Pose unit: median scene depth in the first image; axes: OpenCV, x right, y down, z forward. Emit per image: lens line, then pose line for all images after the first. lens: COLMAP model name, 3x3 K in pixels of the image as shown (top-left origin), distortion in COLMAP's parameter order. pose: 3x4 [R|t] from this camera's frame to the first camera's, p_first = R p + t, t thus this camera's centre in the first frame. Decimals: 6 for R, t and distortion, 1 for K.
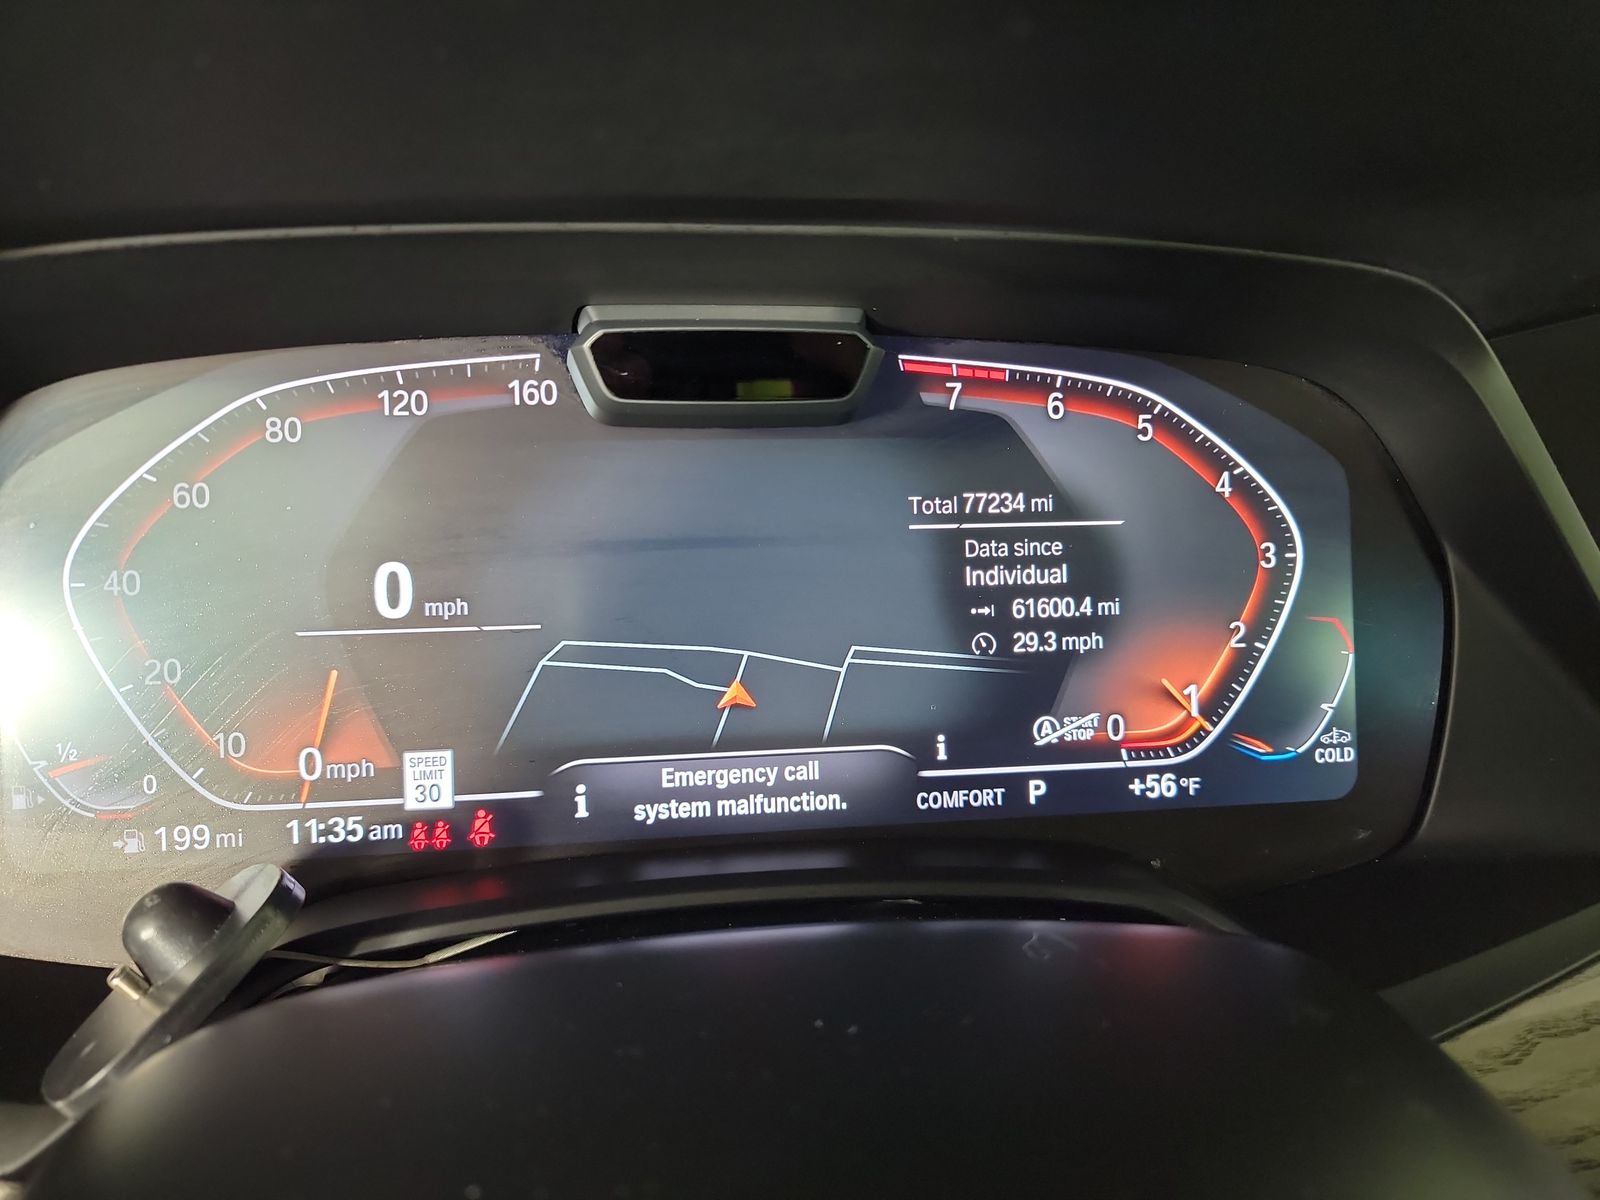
lens RADIAL K [[1127.6, 0, 873.9], [0, 1127.6, 600.5], [0, 0, 1]] dist [0.023959, -0.031051]
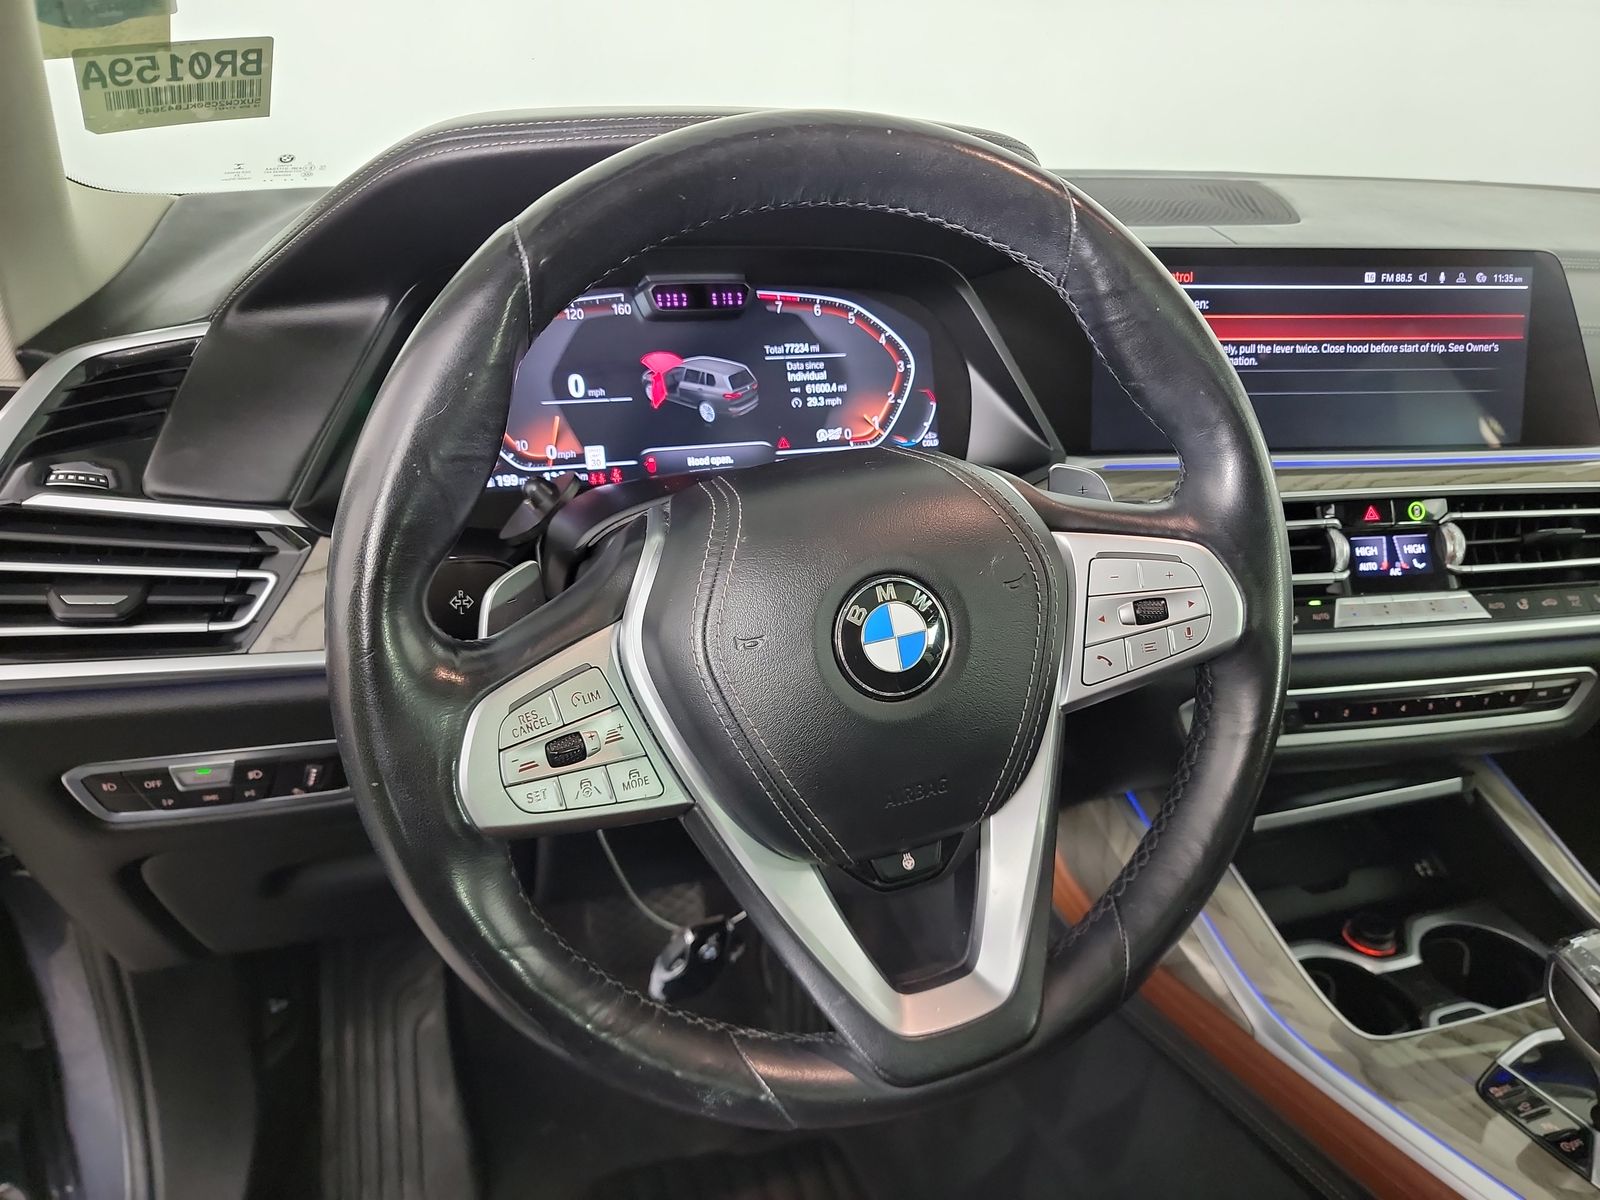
lens RADIAL K [[1127.6, 0, 826.8], [0, 1127.6, 612.3], [0, 0, 1]] dist [0.023959, -0.031051]
pose [[0.981781, -0.072957, 0.175450, -0.330167], [0.064655, 0.996521, 0.052588, 0.391299], [-0.178676, -0.040287, 0.983083, -1.614100]]
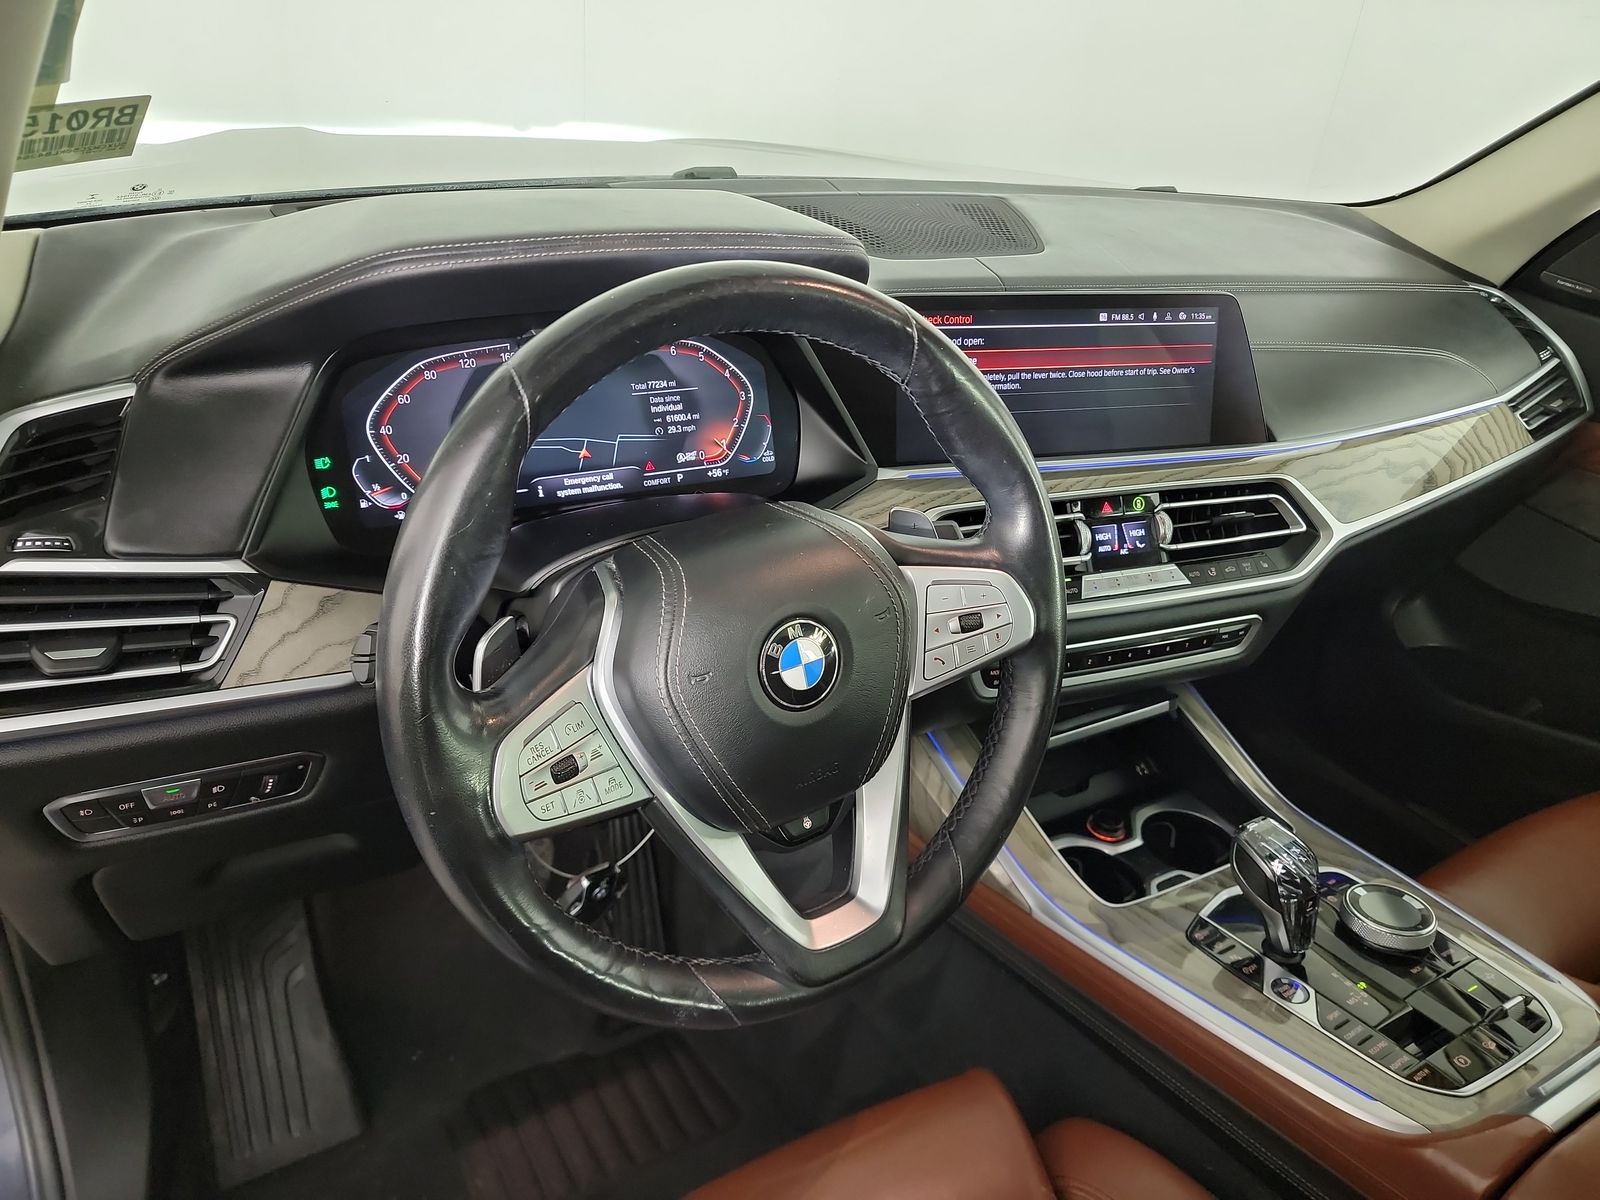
lens RADIAL K [[1127.6, 0, 807.7], [0, 1127.6, 599.9], [0, 0, 1]] dist [0.023959, -0.031051]
pose [[0.916883, -0.133791, 0.376065, -0.752426], [0.082363, 0.985292, 0.149723, 0.064811], [-0.390566, -0.106304, 0.914417, -2.030490]]
